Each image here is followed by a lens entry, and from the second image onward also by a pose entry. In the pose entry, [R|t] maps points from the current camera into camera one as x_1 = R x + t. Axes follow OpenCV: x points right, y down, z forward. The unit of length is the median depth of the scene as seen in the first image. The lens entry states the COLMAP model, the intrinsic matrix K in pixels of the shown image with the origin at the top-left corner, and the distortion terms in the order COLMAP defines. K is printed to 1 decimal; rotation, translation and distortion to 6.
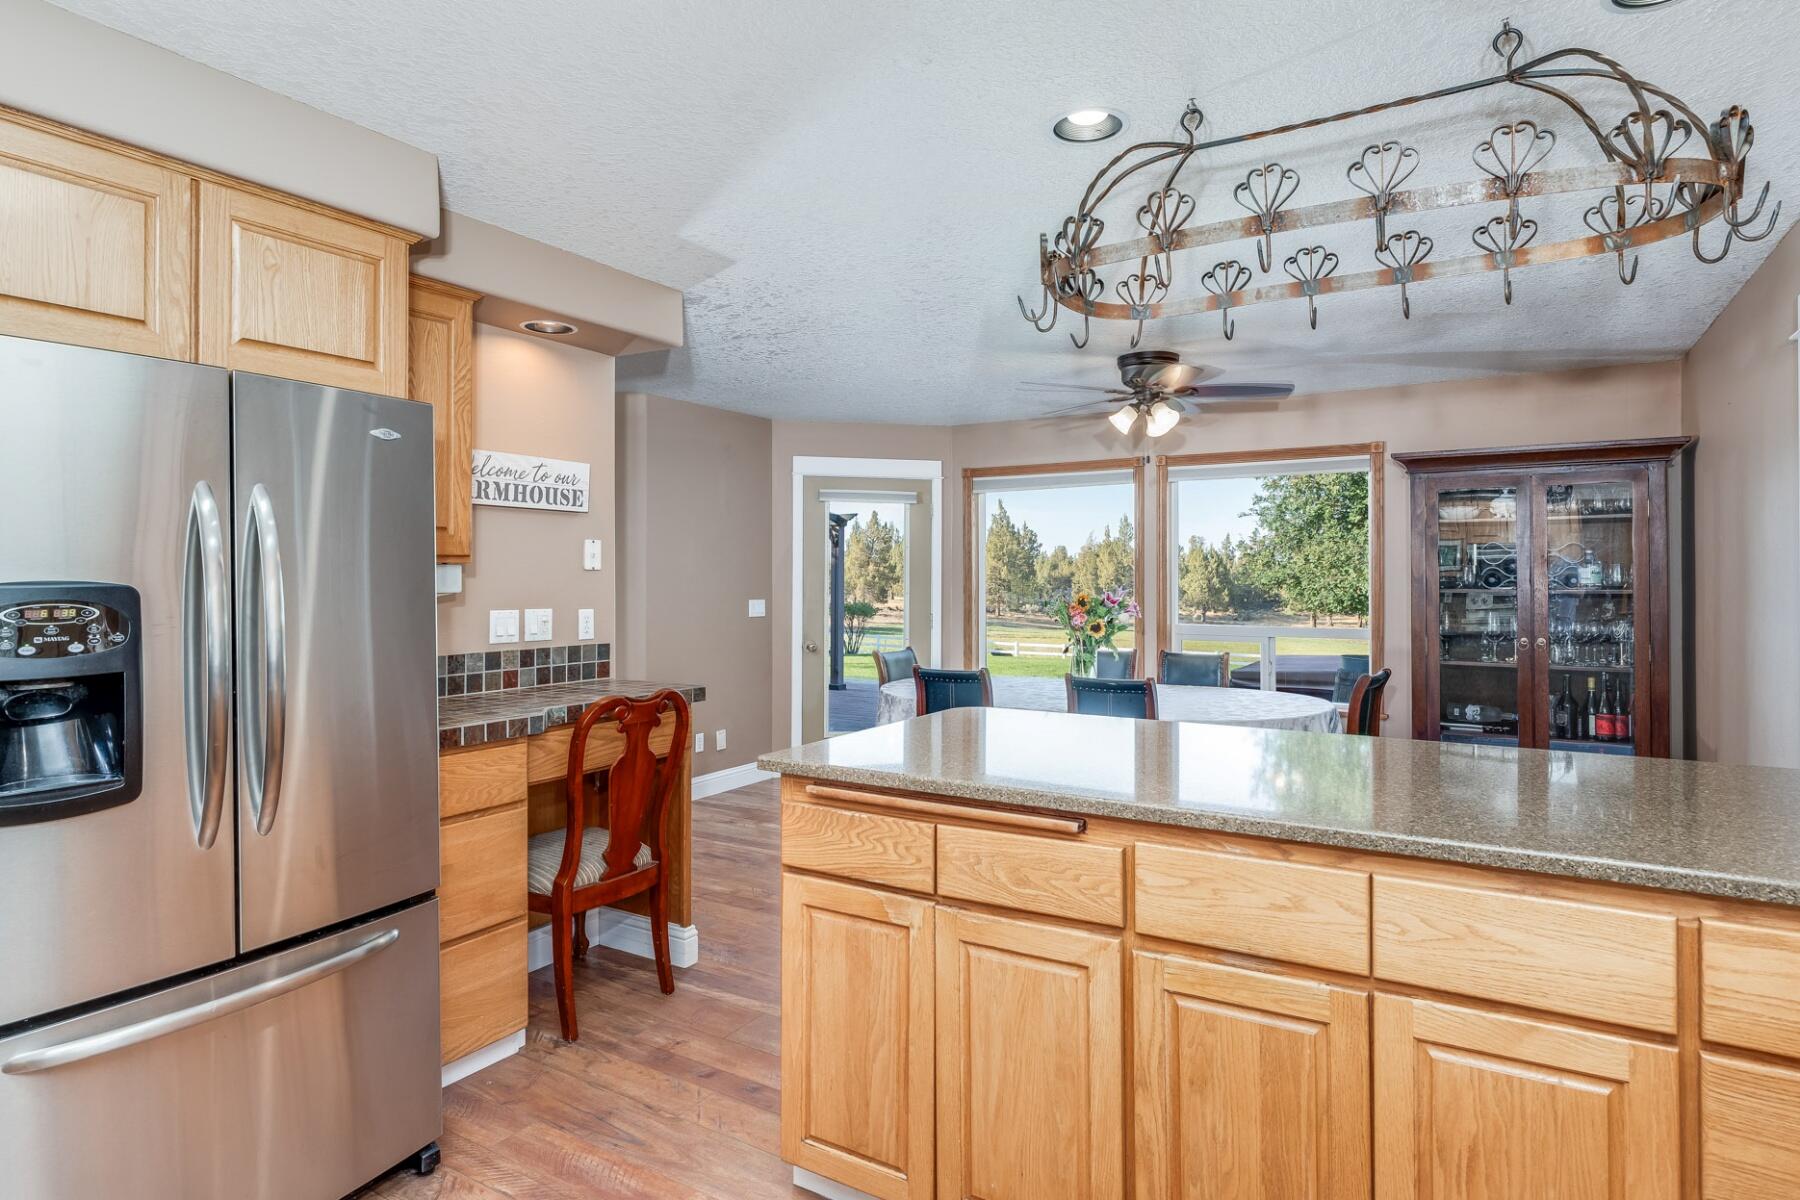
lens RADIAL K [[983.2, 0, 889.8], [0, 983.2, 591.3], [0, 0, 1]] dist [0.018087, 0.000087]
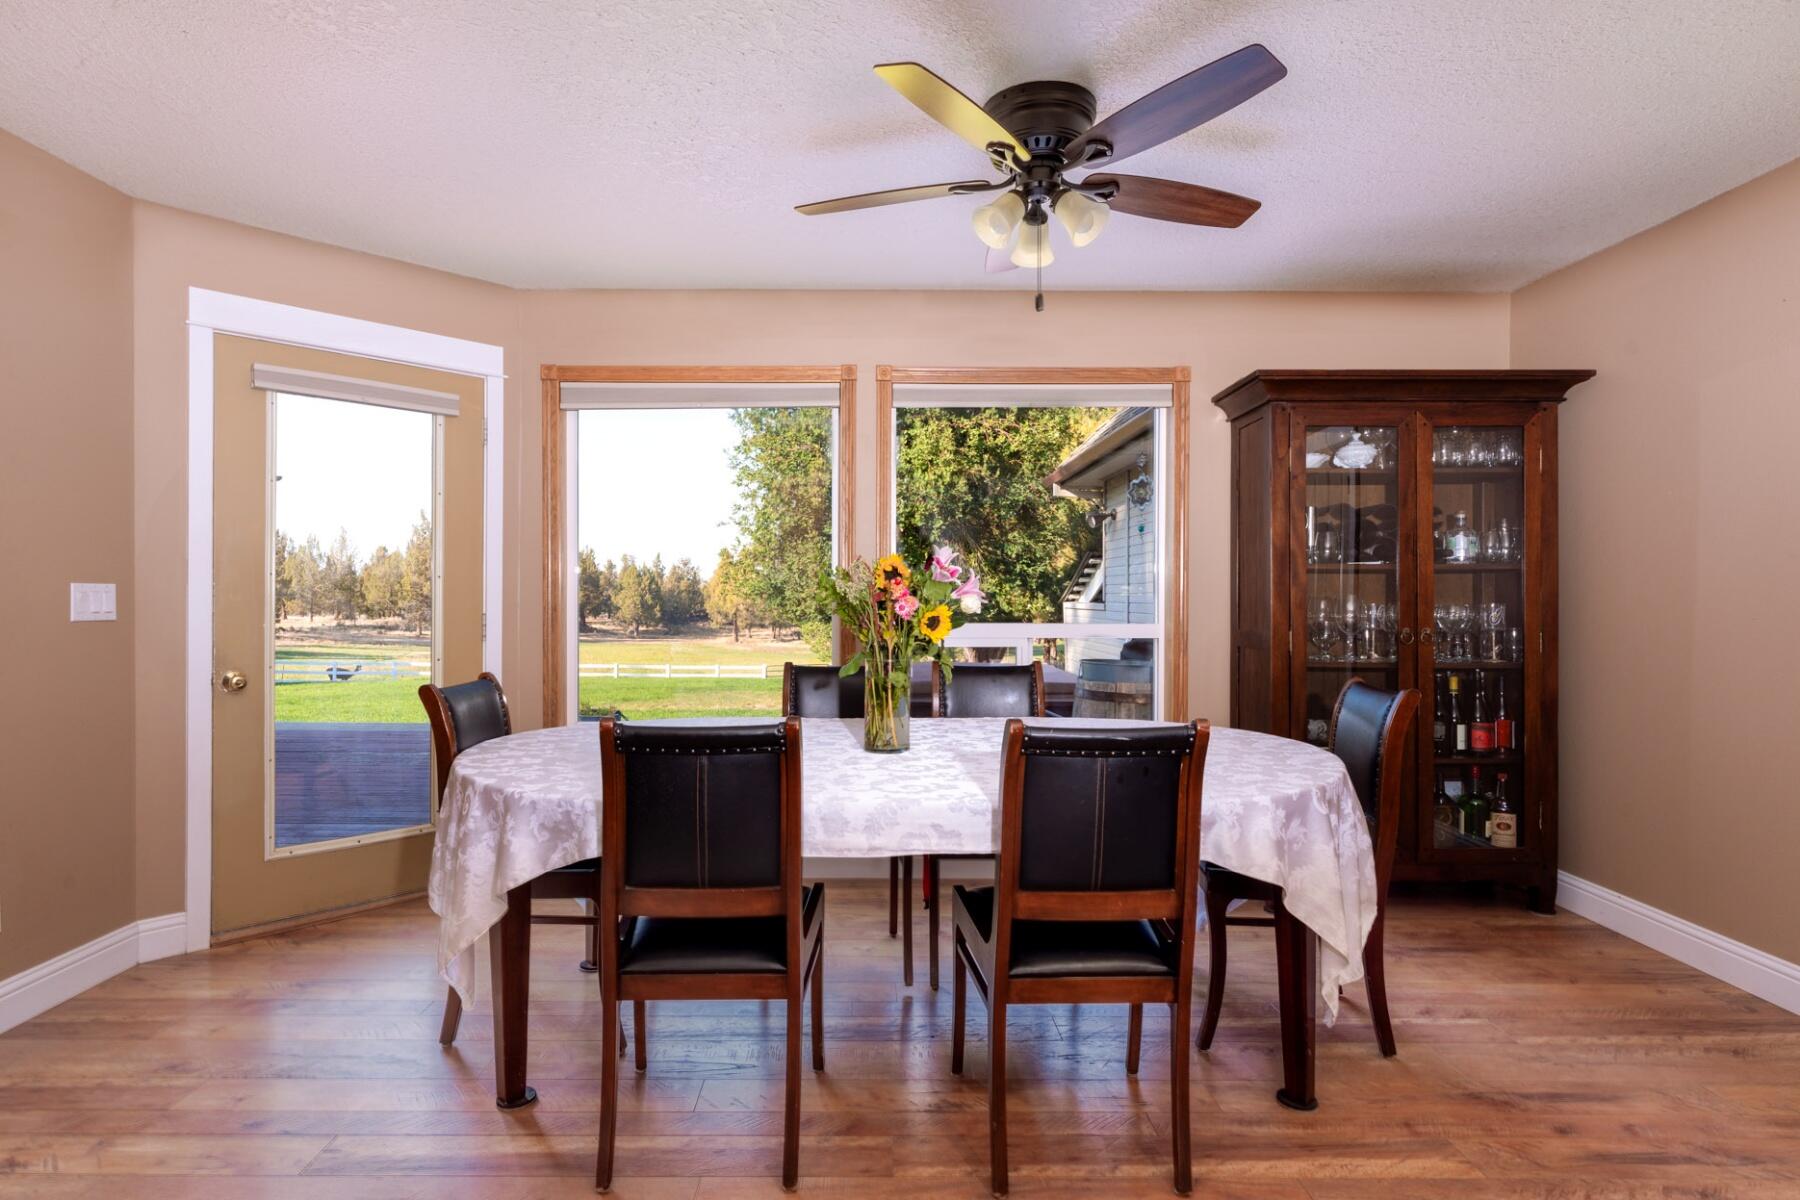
lens RADIAL K [[983.2, 0, 884.3], [0, 983.2, 602.2], [0, 0, 1]] dist [0.018087, 0.000087]
pose [[0.850211, -0.002827, 0.526435, -0.063691], [0.005922, 0.999974, -0.004196, 0.020421], [-0.526409, 0.006685, 0.850205, 0.400489]]
